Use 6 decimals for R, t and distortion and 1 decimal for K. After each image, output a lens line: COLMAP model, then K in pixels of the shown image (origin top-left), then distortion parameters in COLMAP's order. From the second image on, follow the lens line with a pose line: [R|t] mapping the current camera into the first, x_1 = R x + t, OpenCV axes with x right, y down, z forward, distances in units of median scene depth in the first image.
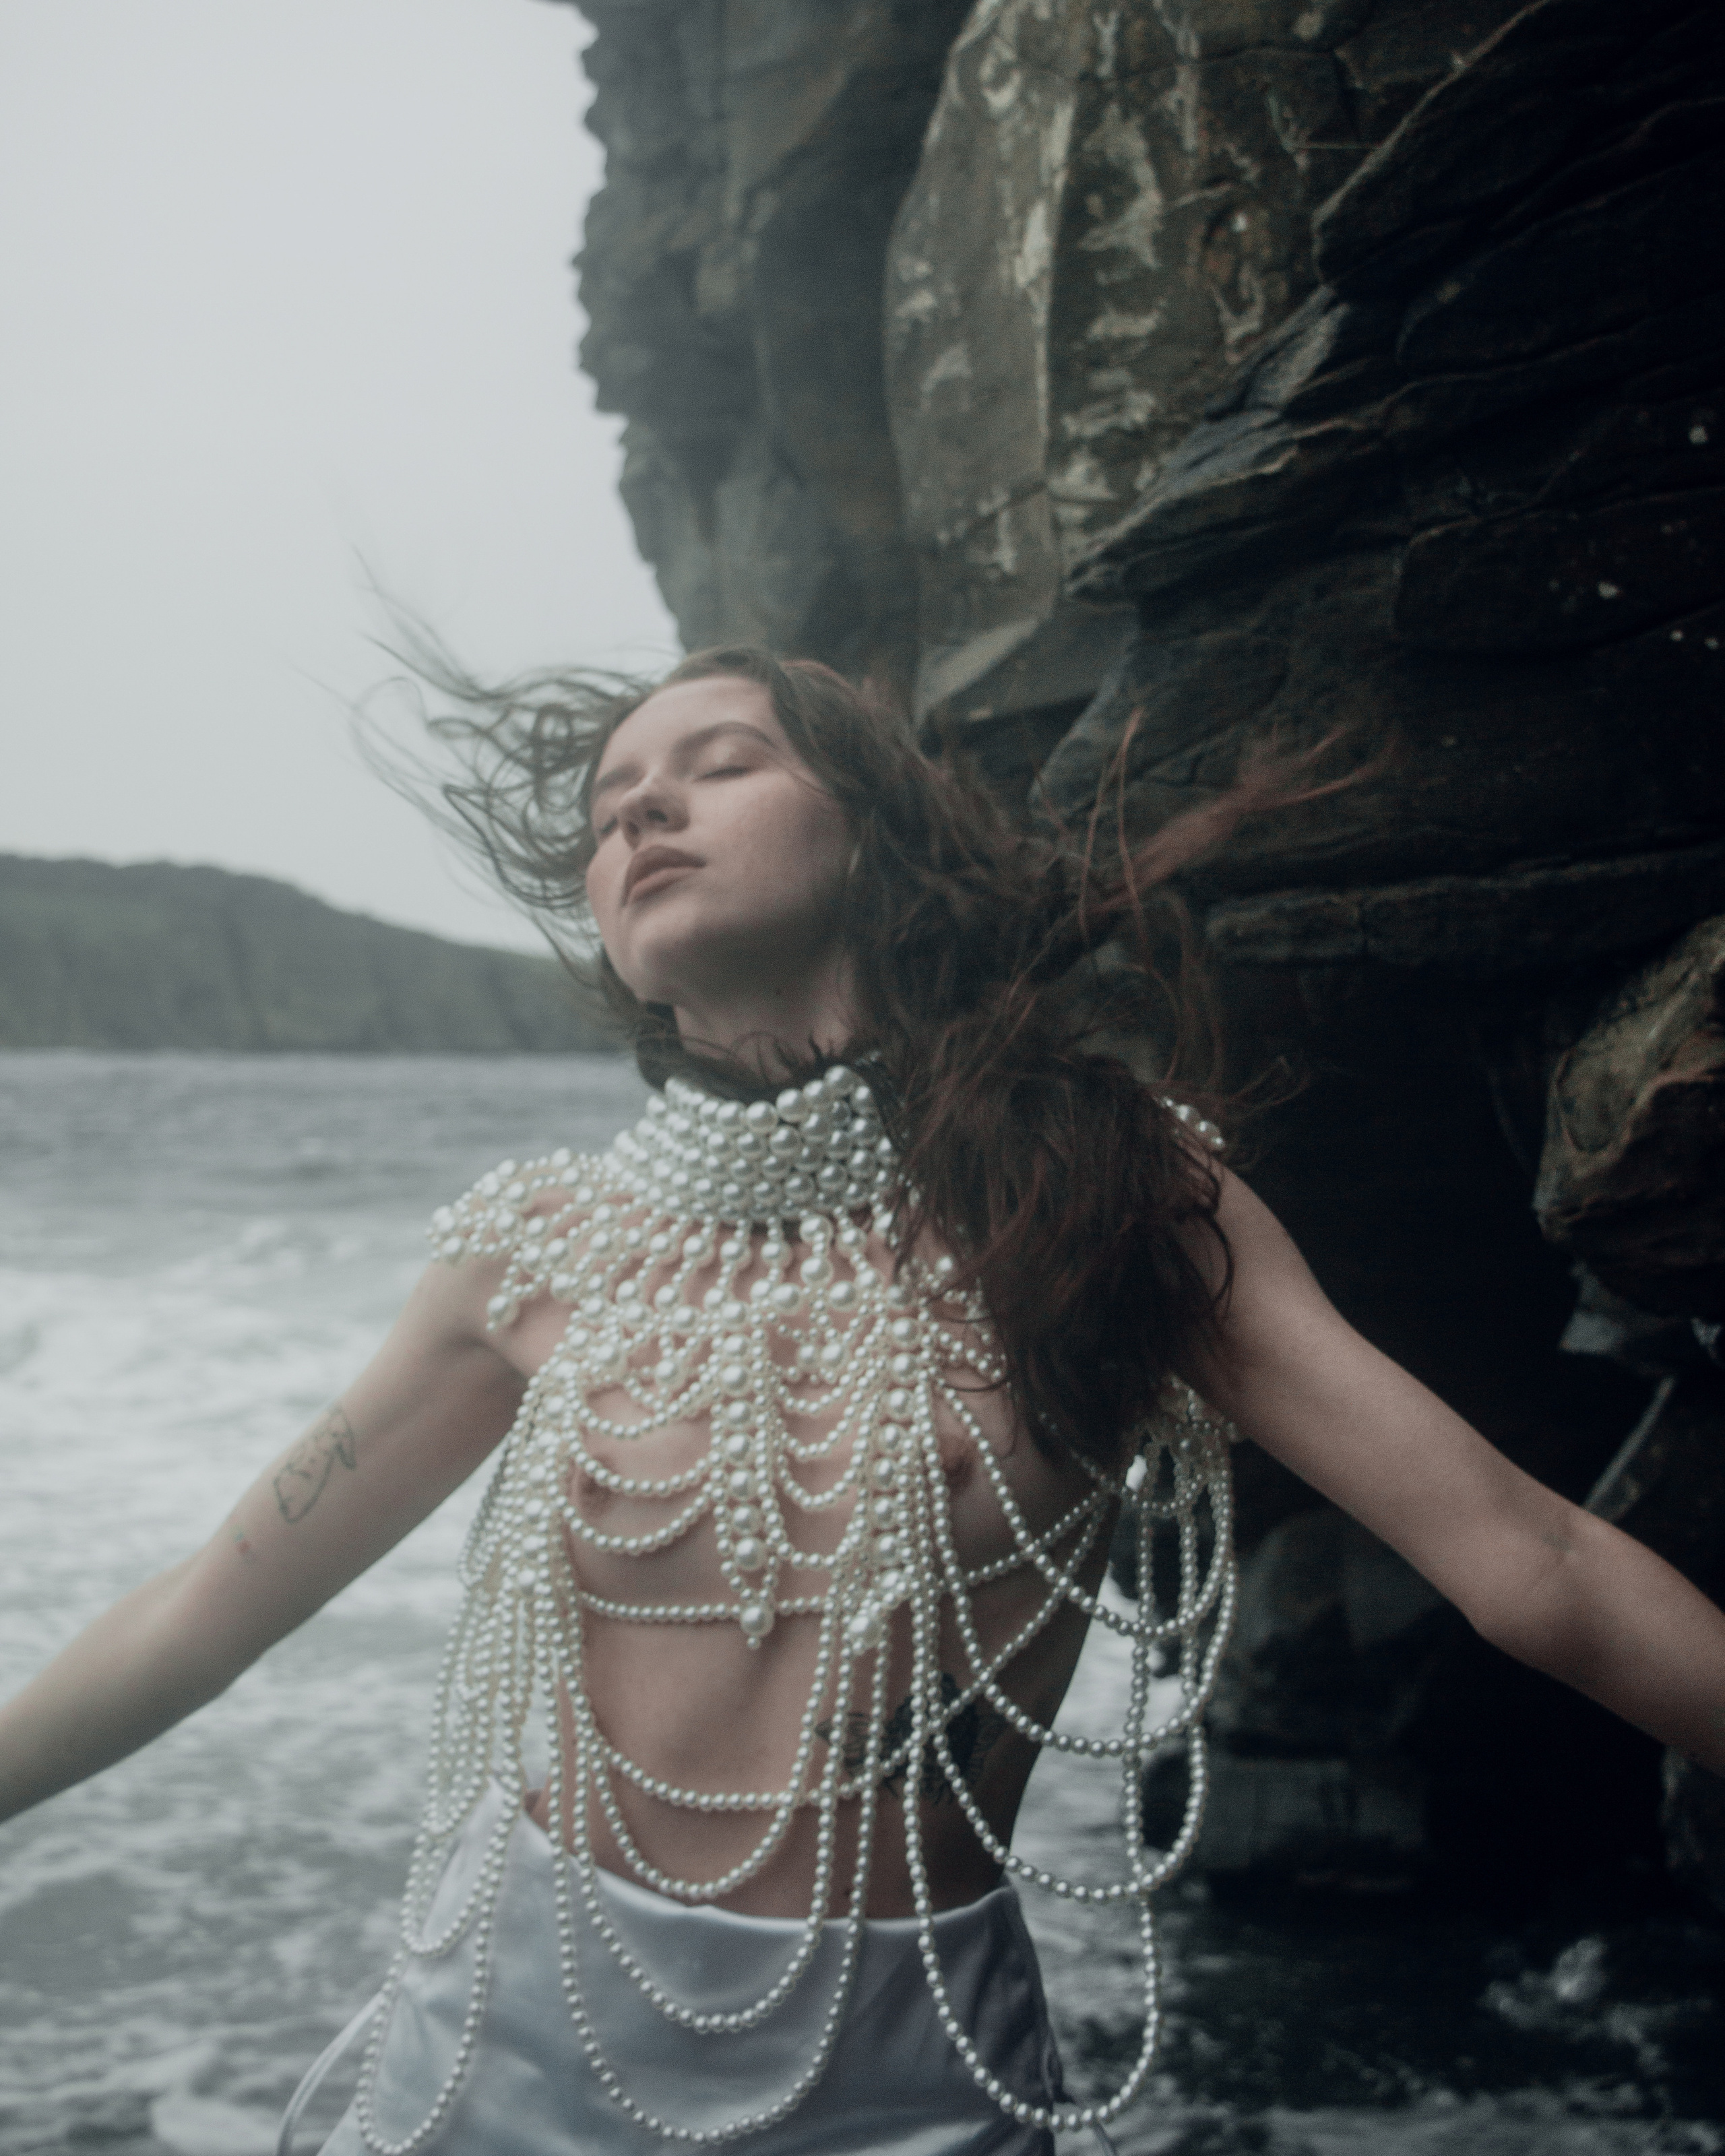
lens RADIAL K [[3034.9, 0, 978.1], [0, 3034.9, 983.5], [0, 0, 1]] dist [-0.015610, 0.000000]
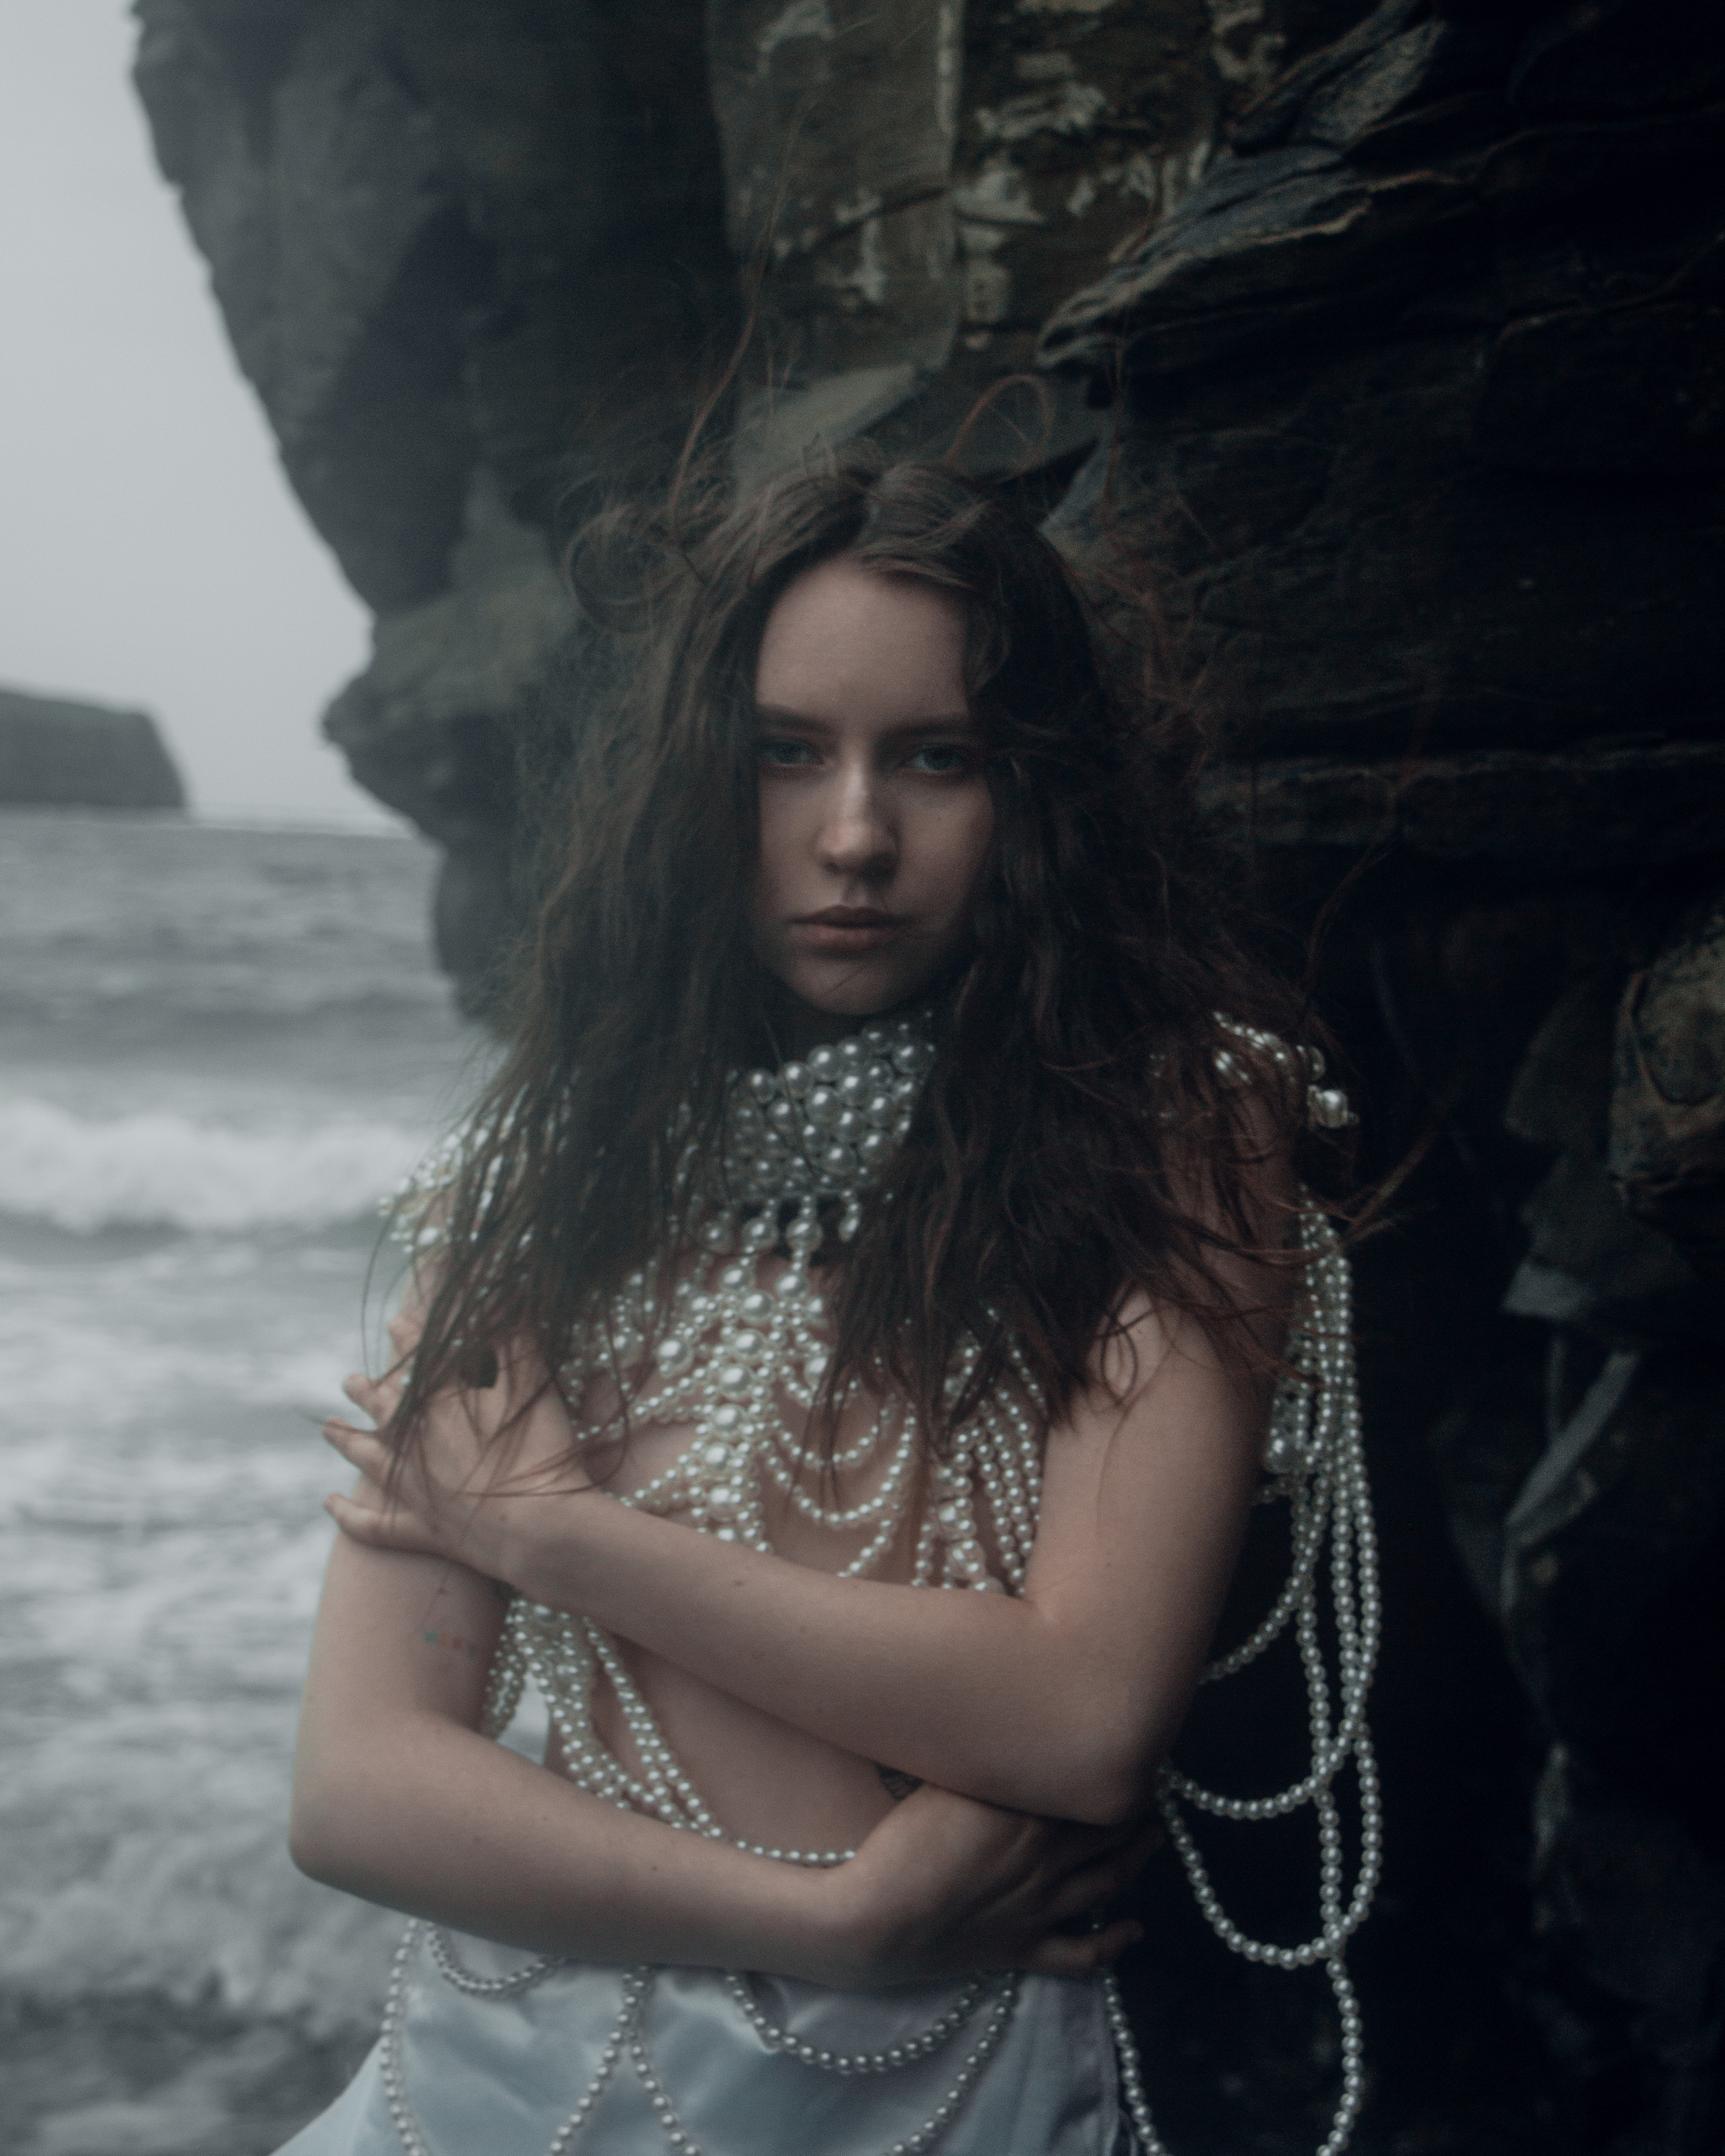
lens RADIAL K [[3949.3, 0, 861.0], [0, 3949.3, 1070.5], [0, 0, 1]] dist [0.059944, 0.000000]
pose [[0.994750, 0.034114, 0.096483, -0.099422], [-0.041987, 0.995847, 0.080785, -0.024897], [-0.093326, -0.084412, 0.992051, -0.026030]]
